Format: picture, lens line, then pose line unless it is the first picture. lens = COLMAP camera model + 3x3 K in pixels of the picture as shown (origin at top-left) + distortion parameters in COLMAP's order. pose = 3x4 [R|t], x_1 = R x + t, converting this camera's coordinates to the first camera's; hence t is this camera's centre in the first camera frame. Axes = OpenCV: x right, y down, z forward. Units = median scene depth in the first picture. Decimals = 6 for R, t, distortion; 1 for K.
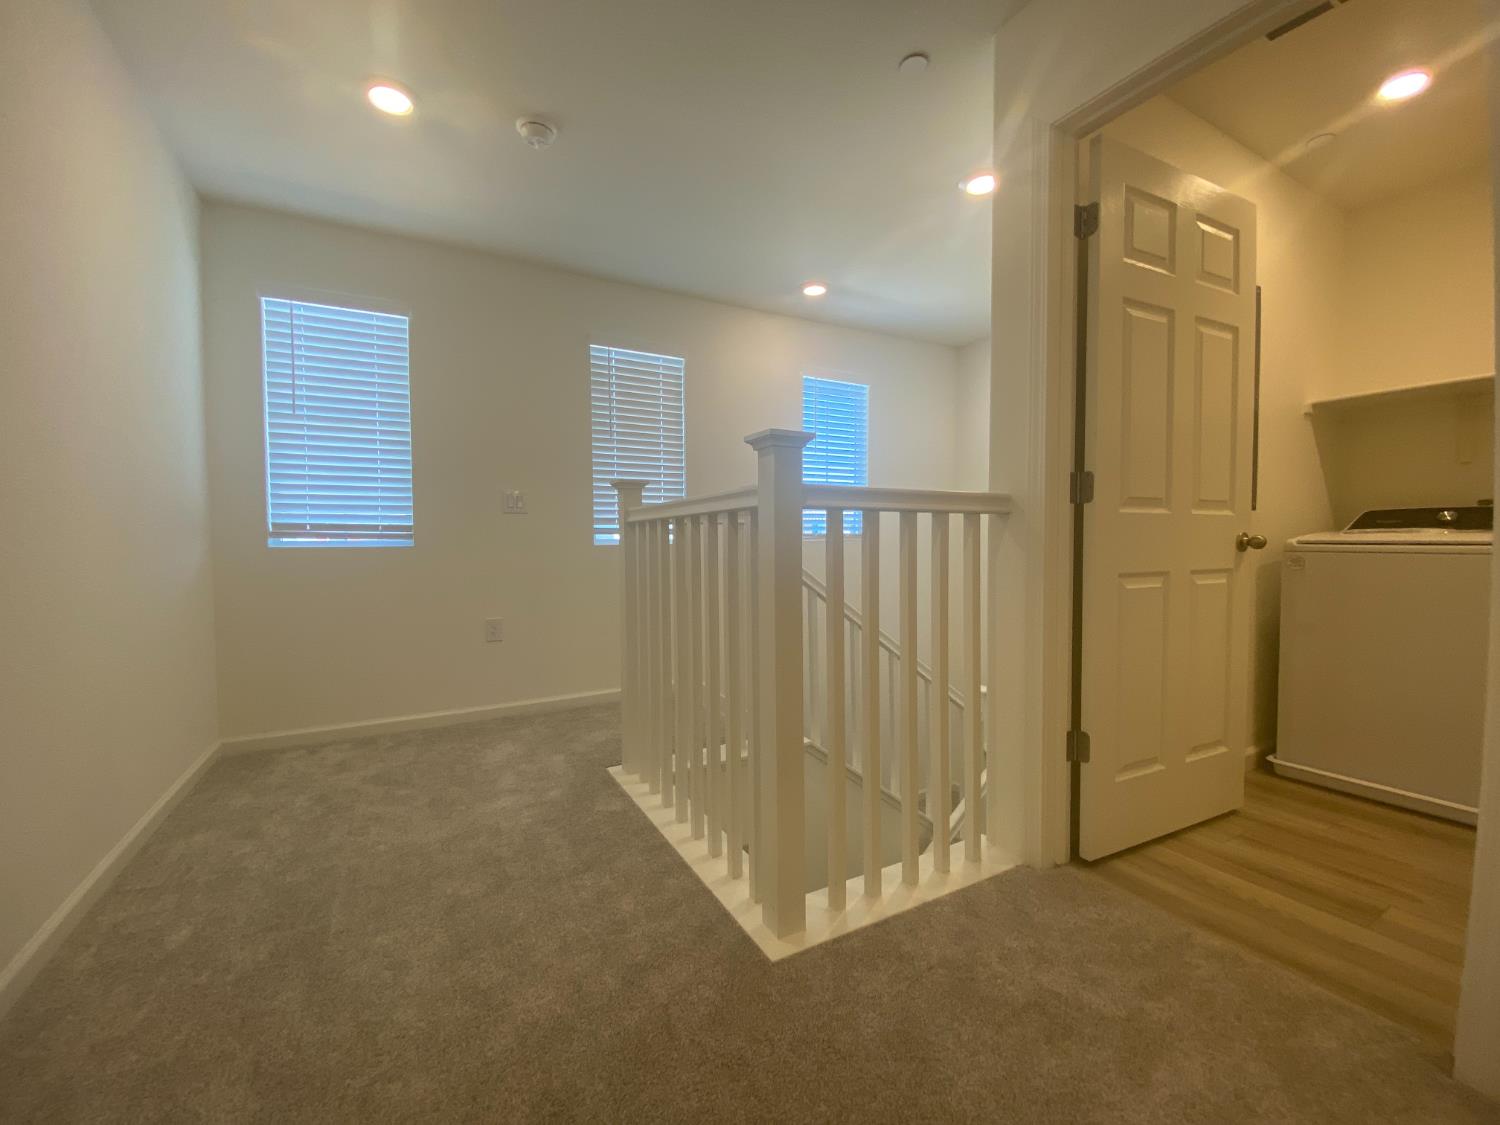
lens RADIAL K [[654.6, 0, 751.3], [0, 654.6, 561.8], [0, 0, 1]] dist [-0.002739, -0.000281]
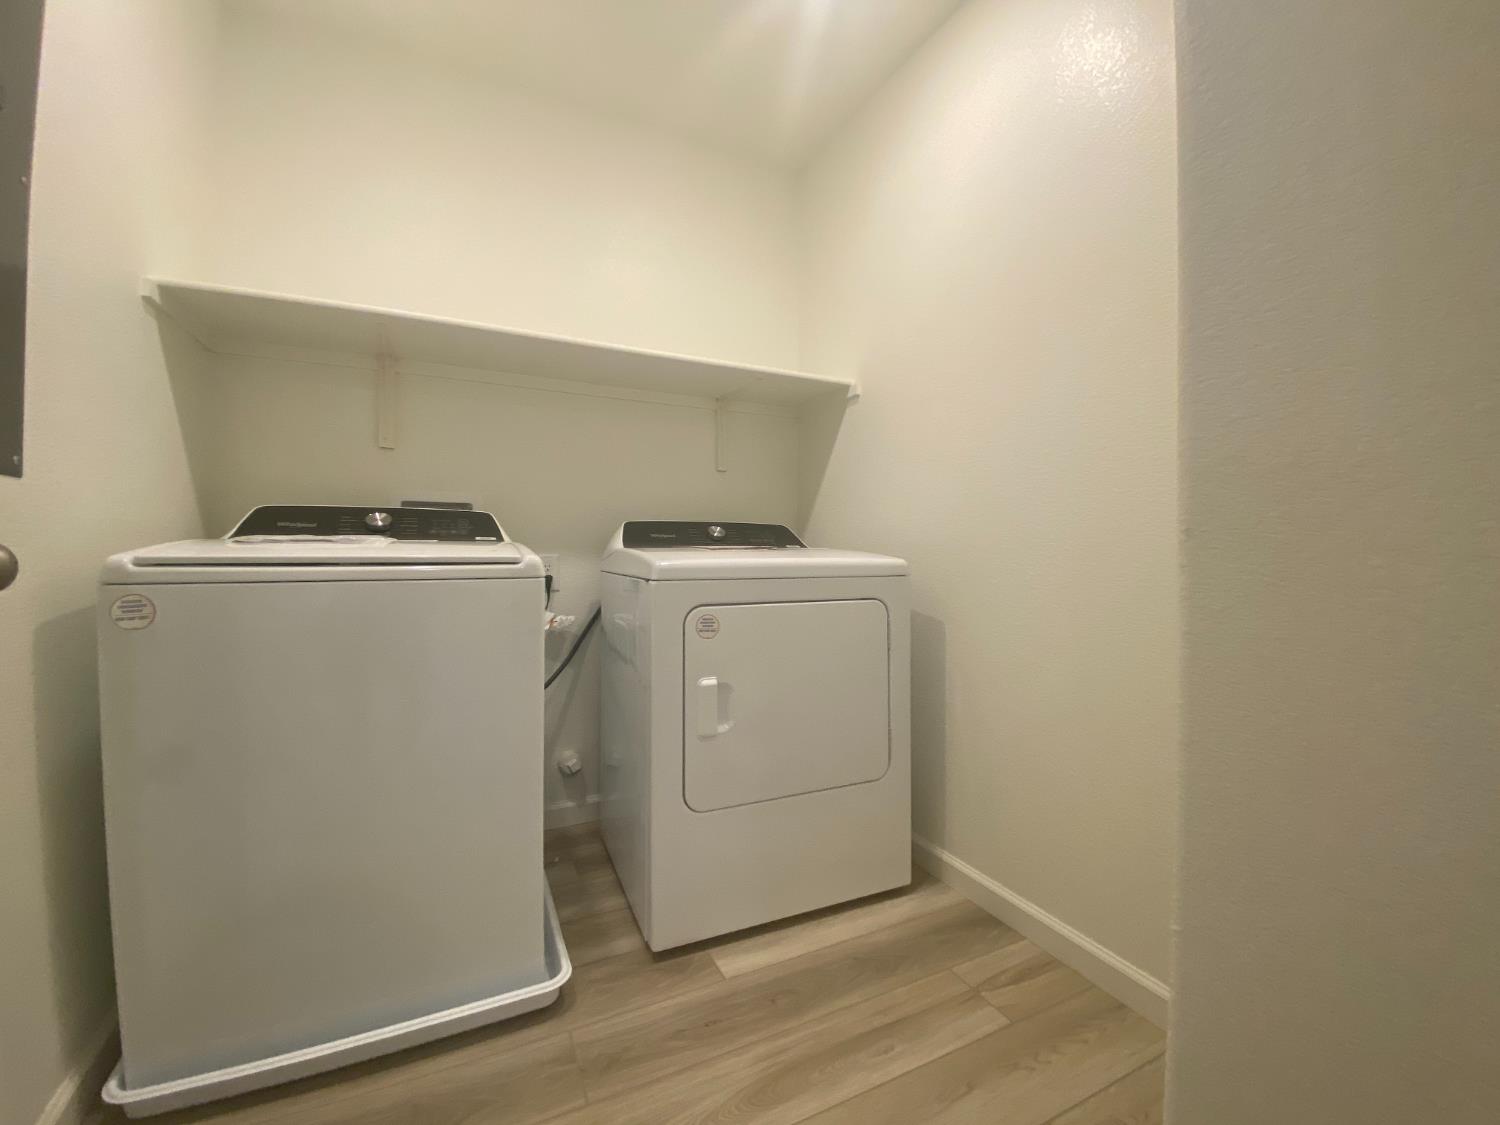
lens RADIAL K [[598.9, 0, 753.2], [0, 598.9, 552.5], [0, 0, 1]] dist [-0.000342, -0.000071]
pose [[0.066957, -0.004718, 0.997745, 0.446533], [0.024505, 0.999695, 0.003083, -0.026919], [-0.997455, 0.024243, 0.067052, 0.539601]]
